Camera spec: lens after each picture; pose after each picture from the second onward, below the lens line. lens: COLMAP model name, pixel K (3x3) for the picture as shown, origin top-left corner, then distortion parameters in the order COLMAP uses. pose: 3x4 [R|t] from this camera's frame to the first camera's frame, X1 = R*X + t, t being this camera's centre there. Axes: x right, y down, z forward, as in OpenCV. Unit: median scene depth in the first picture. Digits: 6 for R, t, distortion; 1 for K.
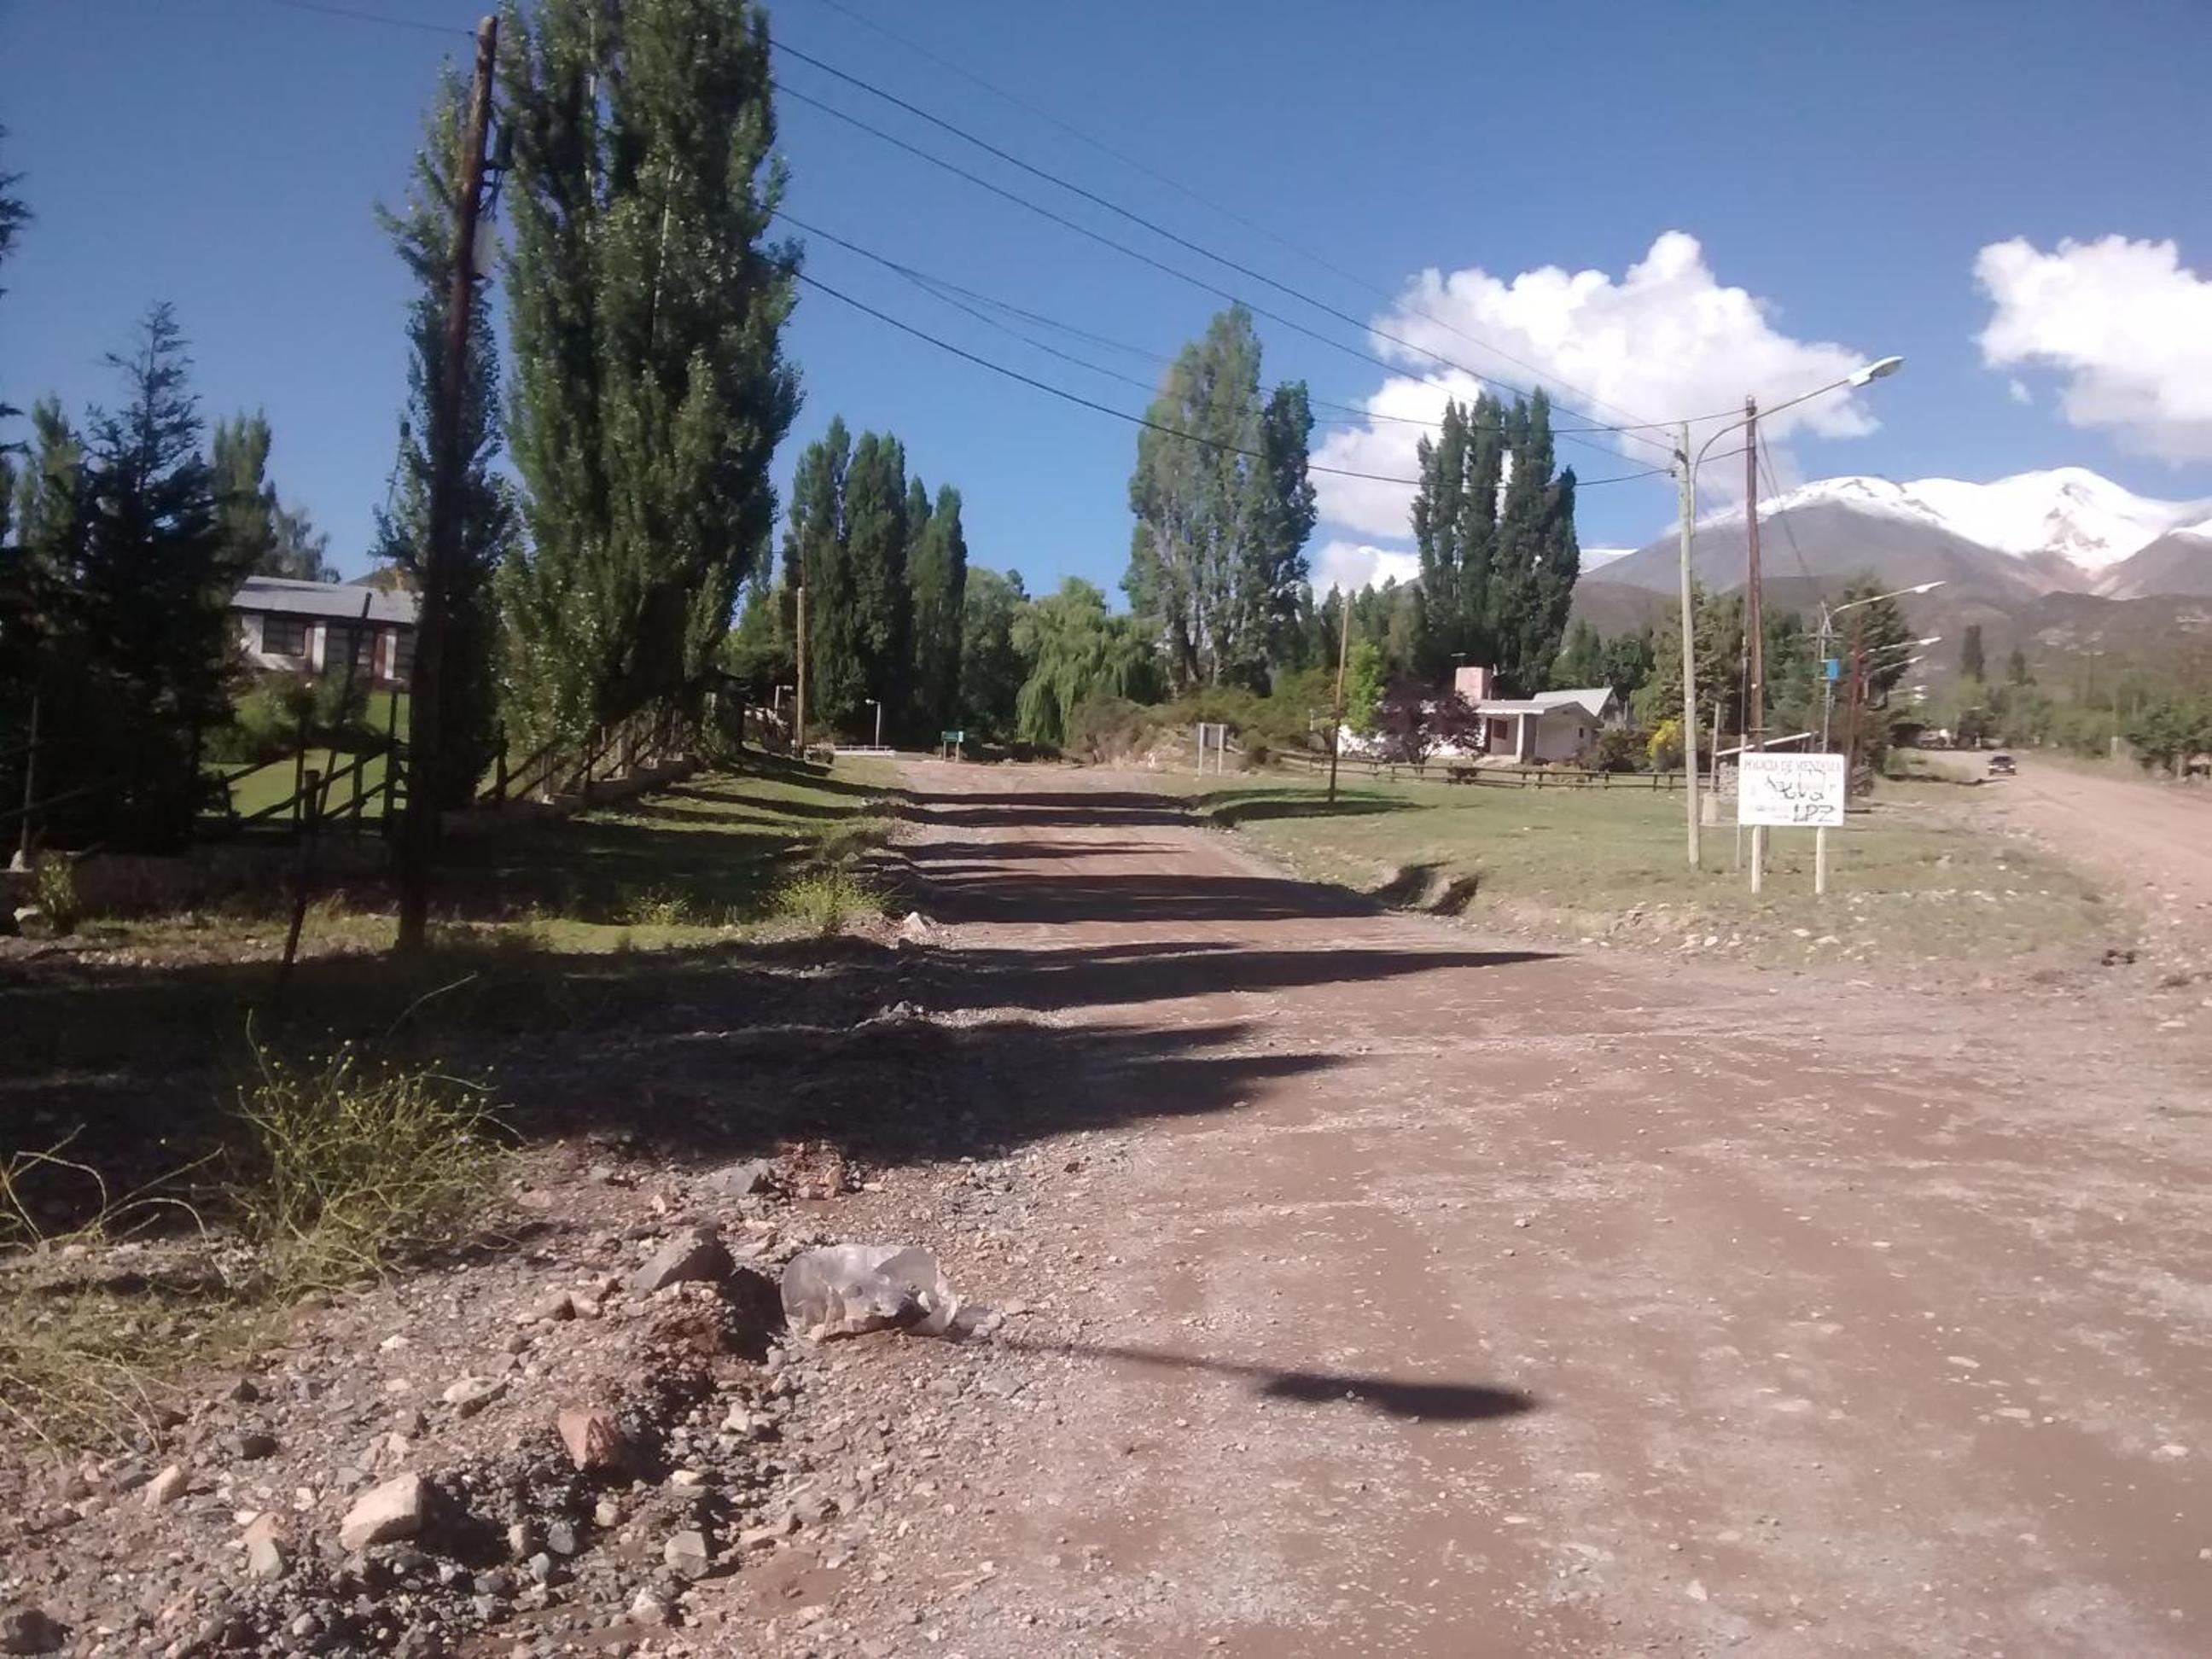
lens RADIAL K [[2111.8, 0, 1106.0], [0, 2111.8, 829.5], [0, 0, 1]] dist [-0.000773, -0.019022]
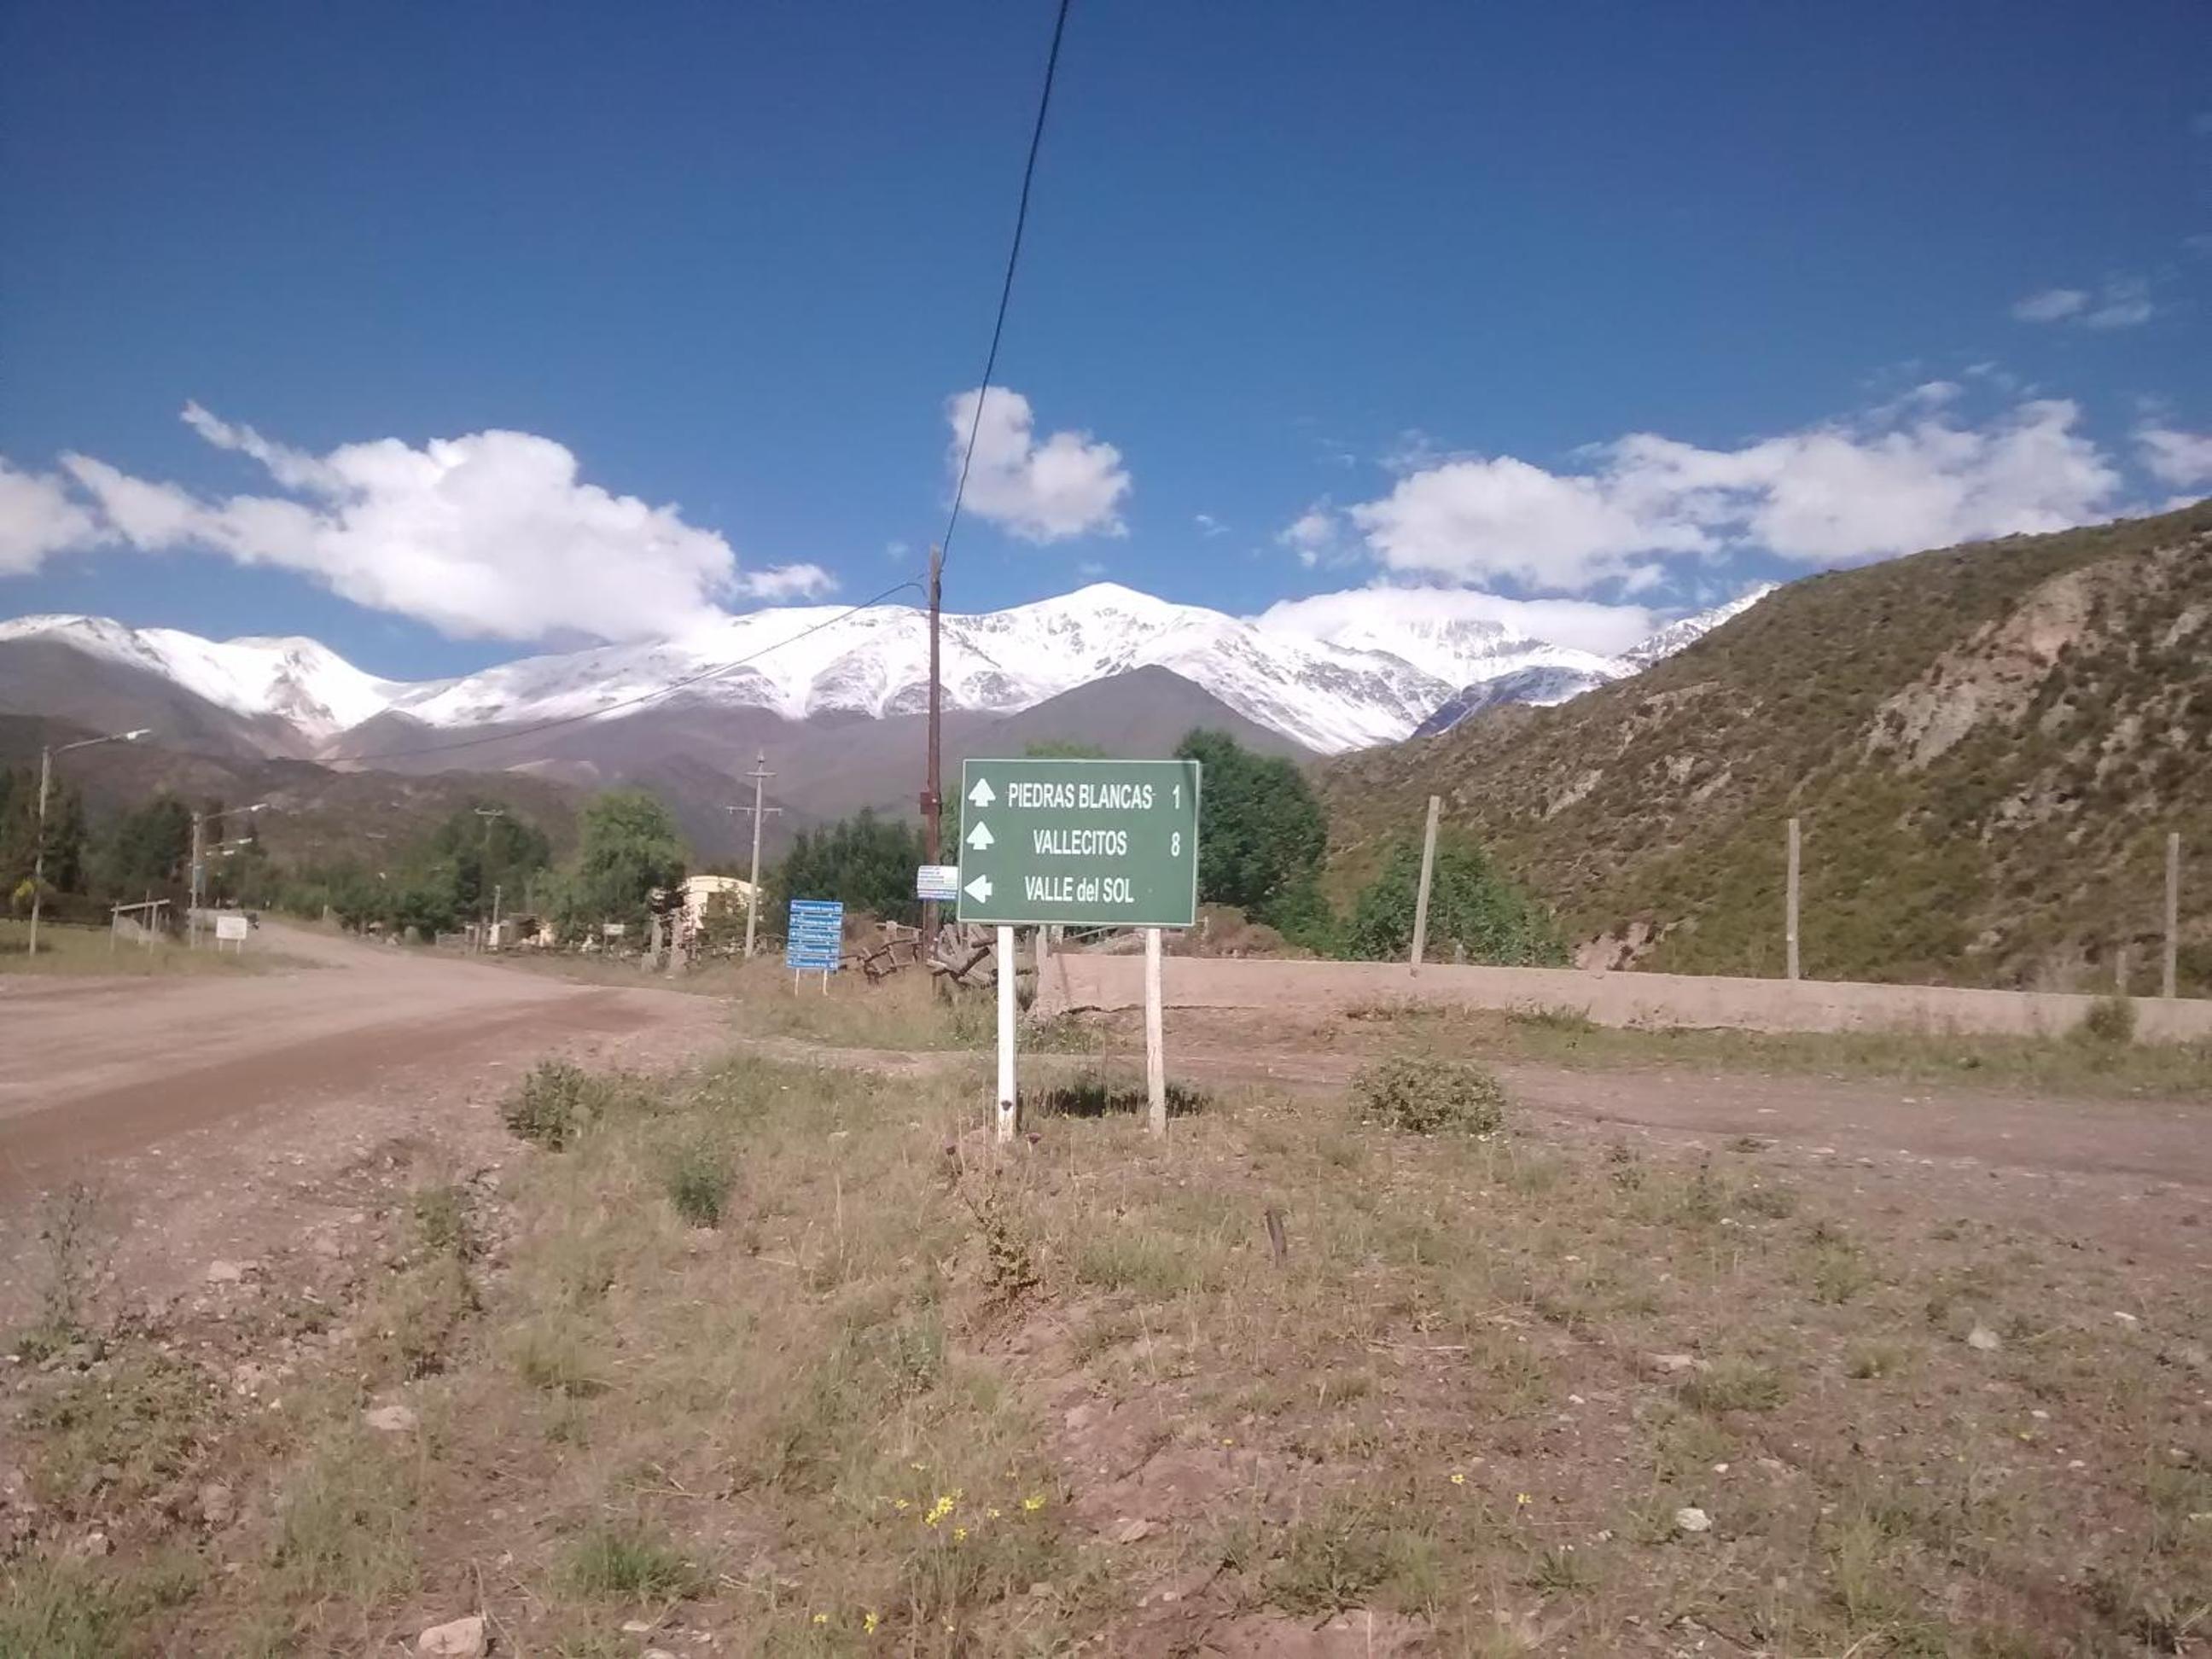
lens RADIAL K [[2236.8, 0, 1106.0], [0, 2236.8, 829.5], [0, 0, 1]] dist [0.015503, -0.019086]
pose [[0.710139, 0.071975, 0.700373, -0.304706], [-0.022389, 0.996566, -0.079712, 0.019587], [-0.703705, 0.040926, 0.709312, -0.643145]]
